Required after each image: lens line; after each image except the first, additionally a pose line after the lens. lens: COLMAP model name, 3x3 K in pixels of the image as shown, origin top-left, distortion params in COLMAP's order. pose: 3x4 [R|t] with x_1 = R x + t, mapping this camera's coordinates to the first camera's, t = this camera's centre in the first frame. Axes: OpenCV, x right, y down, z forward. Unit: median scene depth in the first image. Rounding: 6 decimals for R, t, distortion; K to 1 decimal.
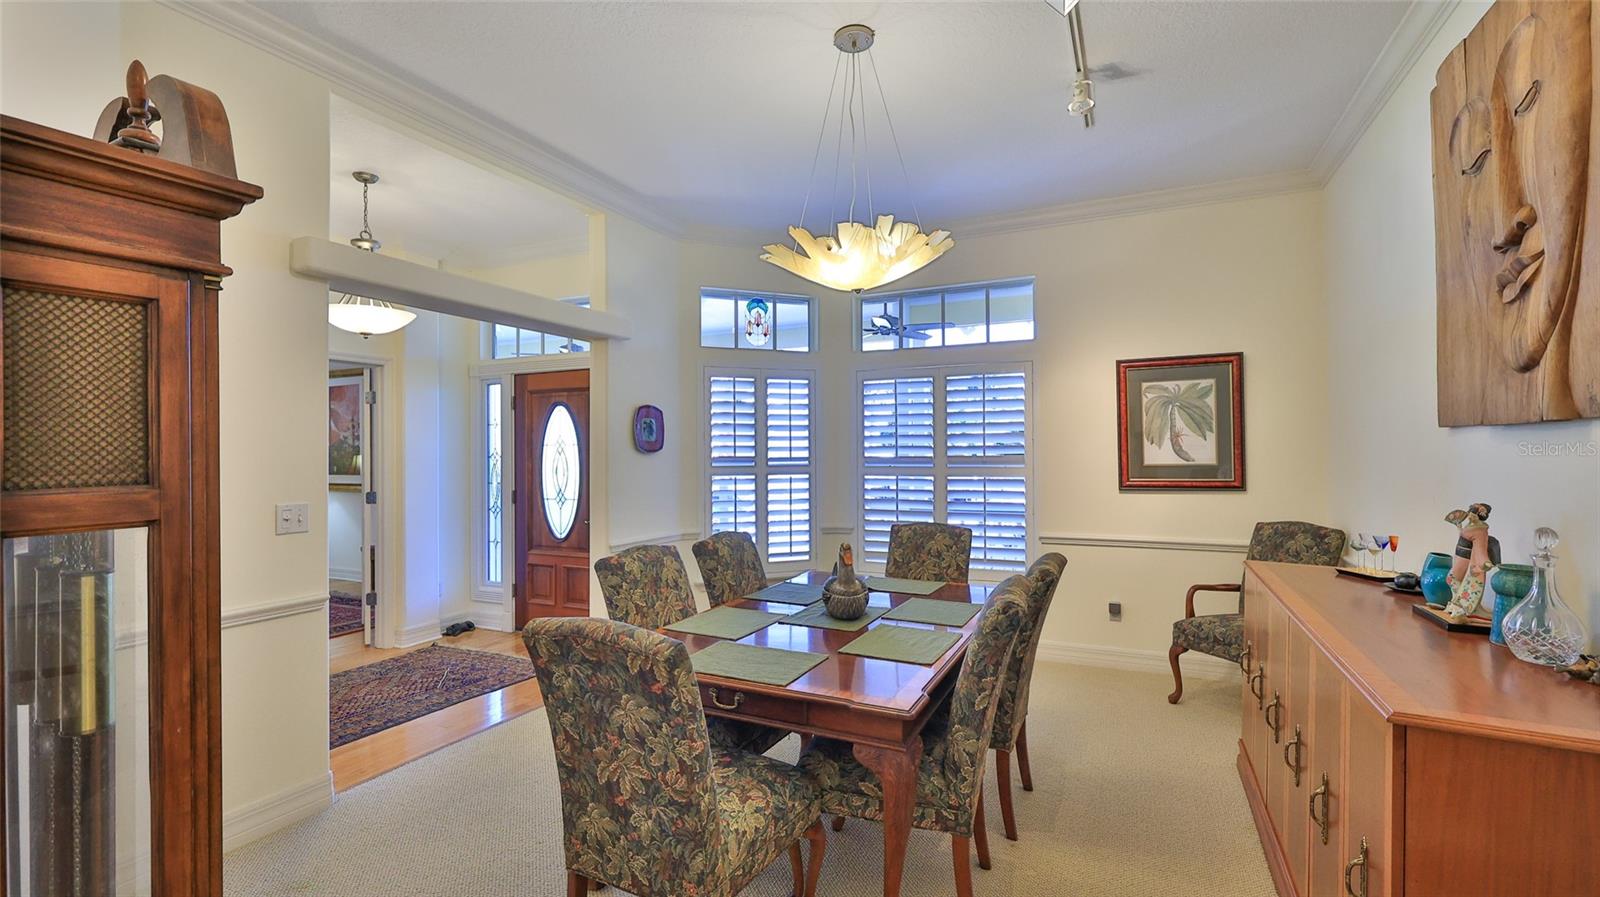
lens RADIAL K [[705.5, 0, 800.7], [0, 705.5, 446.1], [0, 0, 1]] dist [-0.002466, 0.000141]
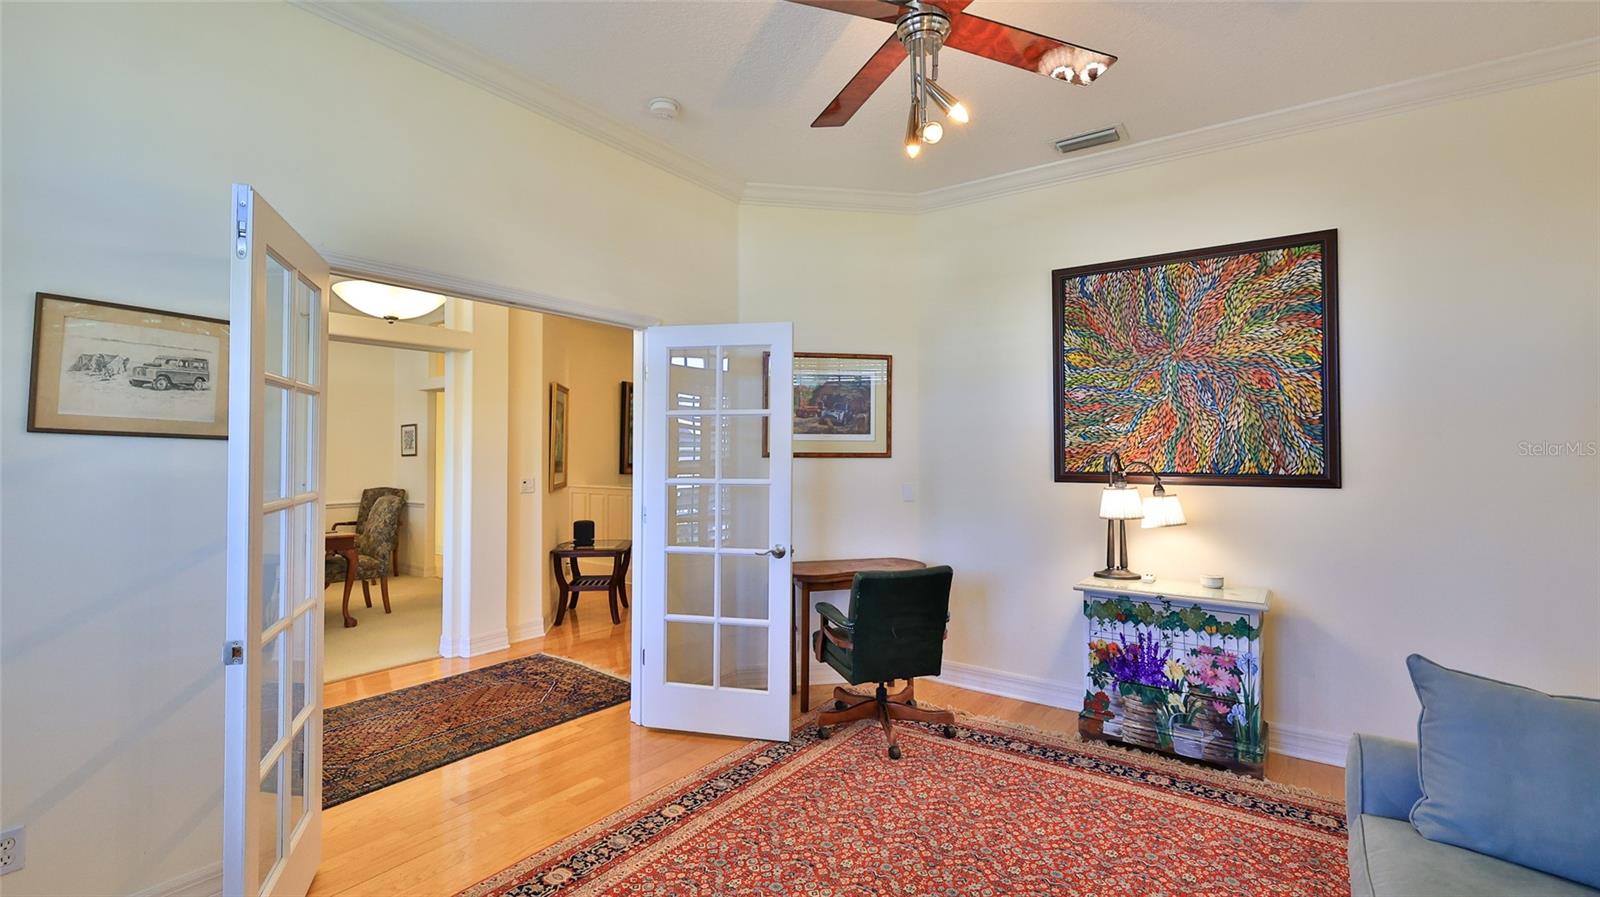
lens RADIAL K [[705.5, 0, 791.0], [0, 705.5, 440.8], [0, 0, 1]] dist [-0.002466, 0.000141]
pose [[-0.982909, 0.010619, 0.183784, -0.916053], [0.006215, 0.999680, -0.024523, 0.017033], [-0.183985, -0.022962, -0.982661, 1.275793]]
